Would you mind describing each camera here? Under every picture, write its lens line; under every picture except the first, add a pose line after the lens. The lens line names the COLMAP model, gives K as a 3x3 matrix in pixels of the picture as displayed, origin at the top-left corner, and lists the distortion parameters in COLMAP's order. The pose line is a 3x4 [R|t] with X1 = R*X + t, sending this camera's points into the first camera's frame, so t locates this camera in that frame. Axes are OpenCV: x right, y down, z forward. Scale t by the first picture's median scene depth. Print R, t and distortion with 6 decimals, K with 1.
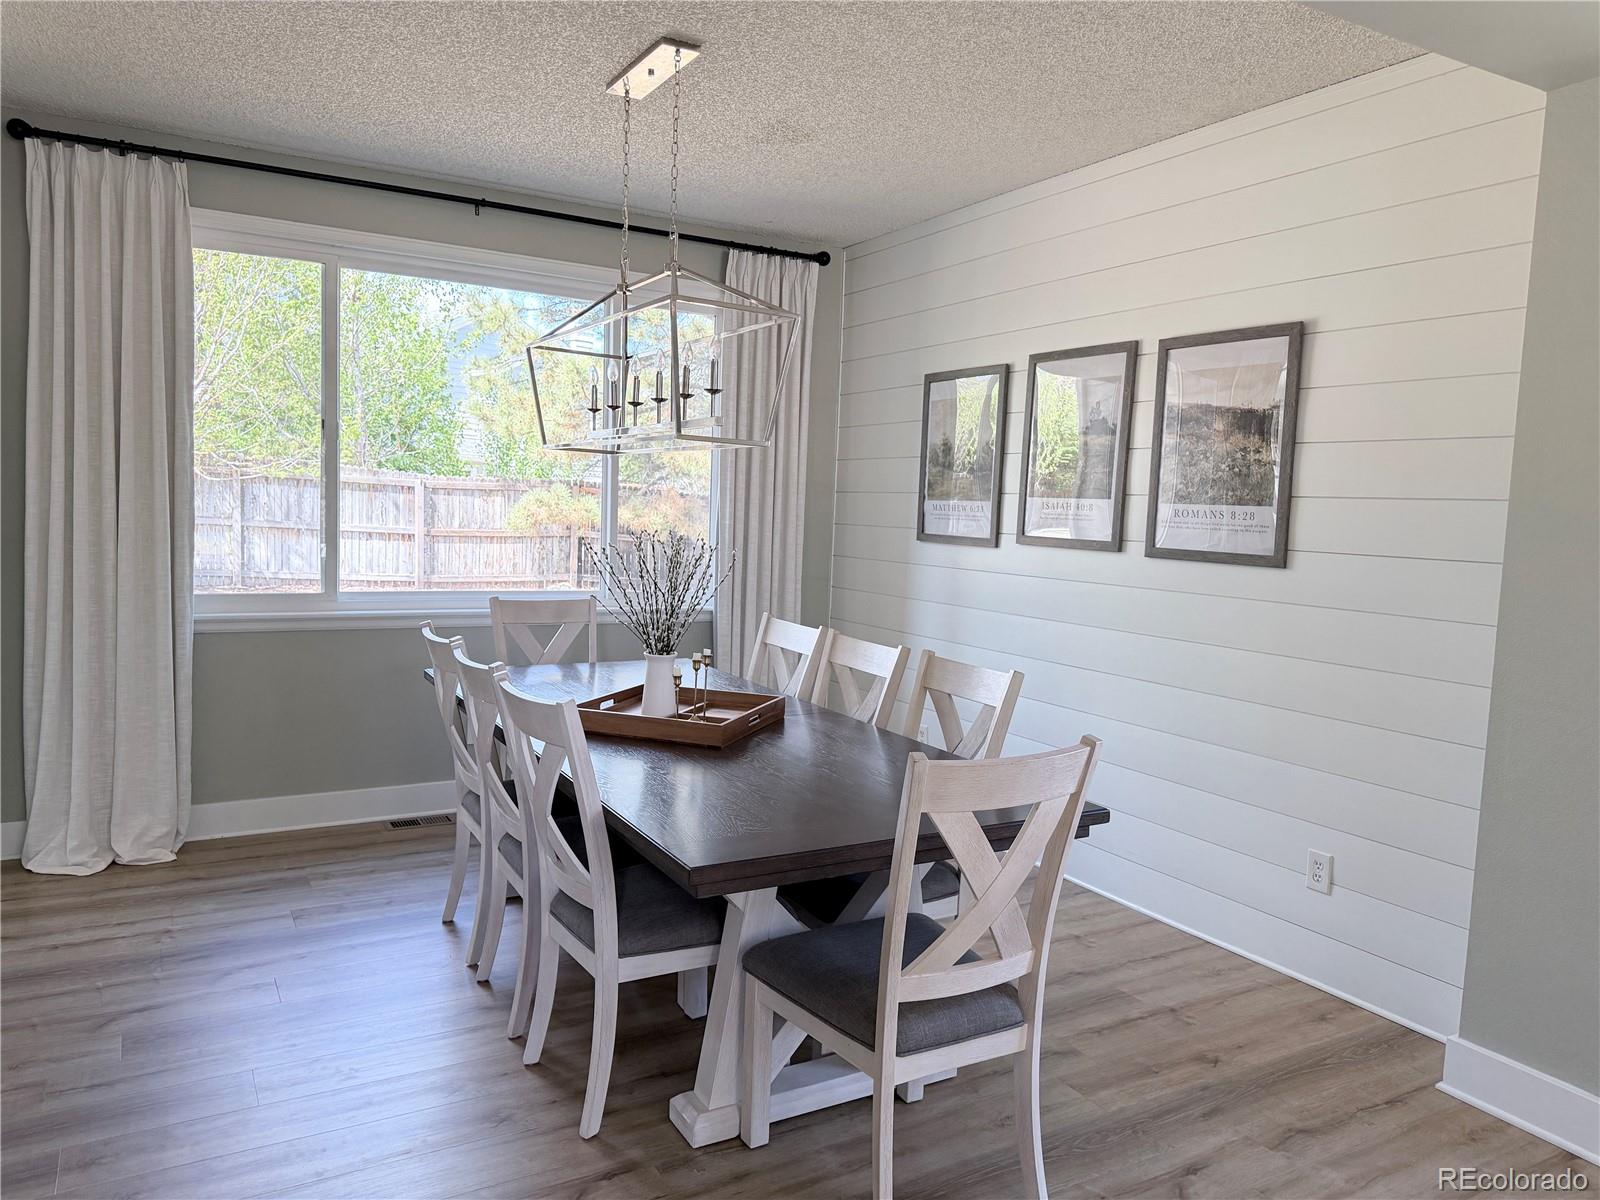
lens RADIAL K [[1129.1, 0, 802.4], [0, 1129.1, 604.3], [0, 0, 1]] dist [0.031309, -0.041784]
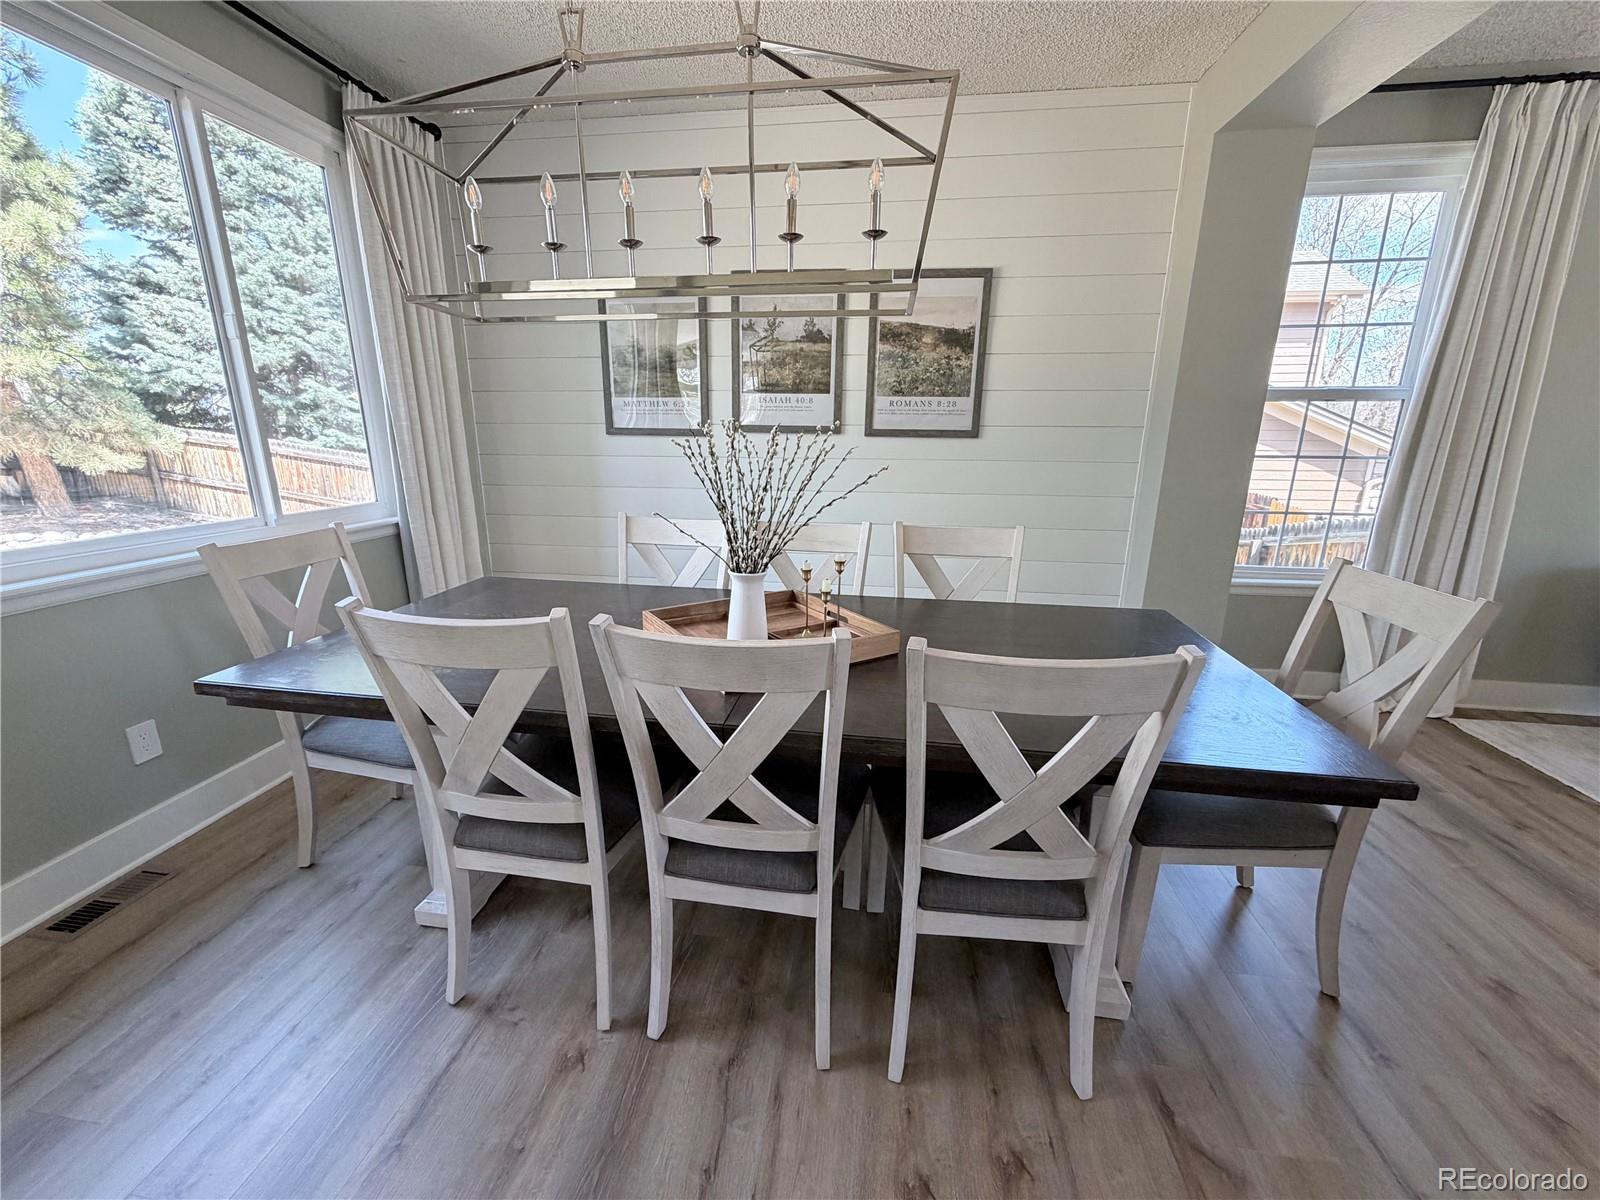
lens RADIAL K [[641.5, 0, 797.1], [0, 641.5, 595.7], [0, 0, 1]] dist [-0.004720, 0.001255]
pose [[0.612974, -0.226461, 0.756953, -0.444417], [0.083688, 0.971264, 0.222807, -0.038178], [-0.785658, -0.073227, 0.614312, 0.631957]]
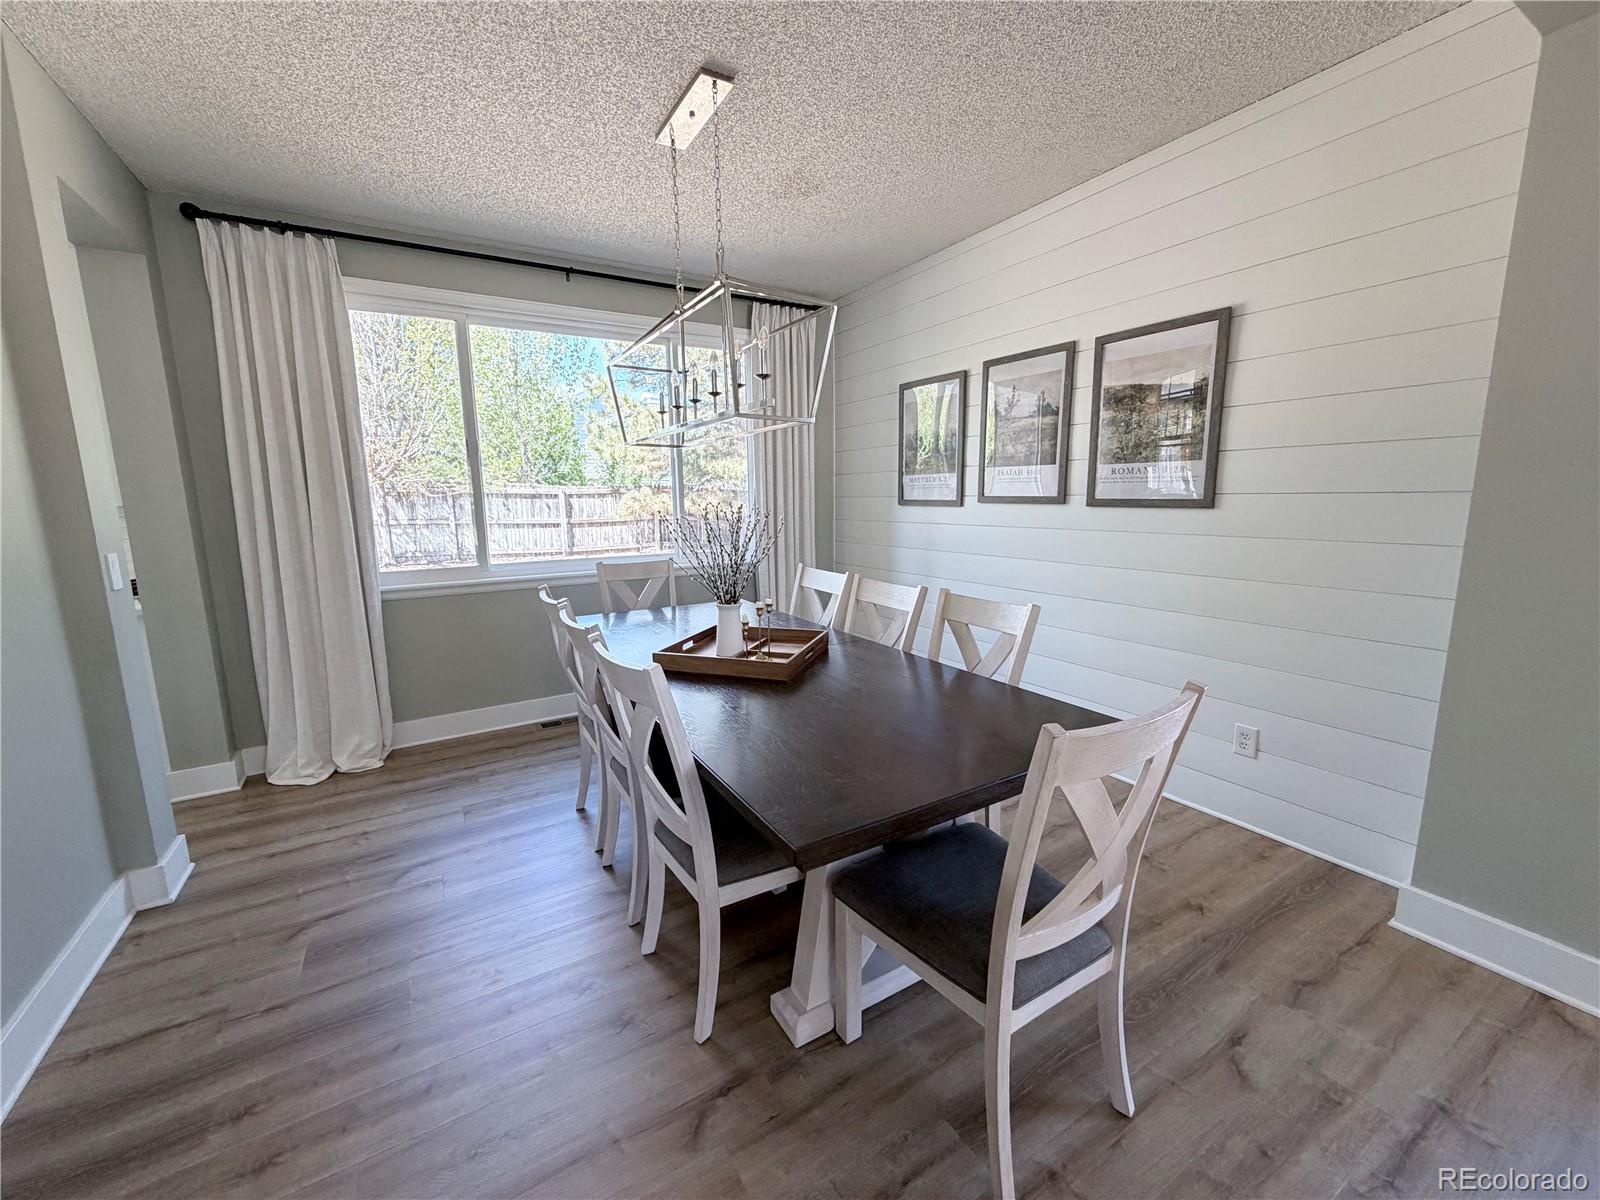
lens RADIAL K [[641.5, 0, 800.6], [0, 641.5, 599.7], [0, 0, 1]] dist [-0.004720, 0.001255]
pose [[0.998448, -0.054415, 0.011888, -0.052478], [0.053382, 0.995785, 0.074586, -0.007732], [-0.015897, -0.073835, 0.997144, 0.278200]]
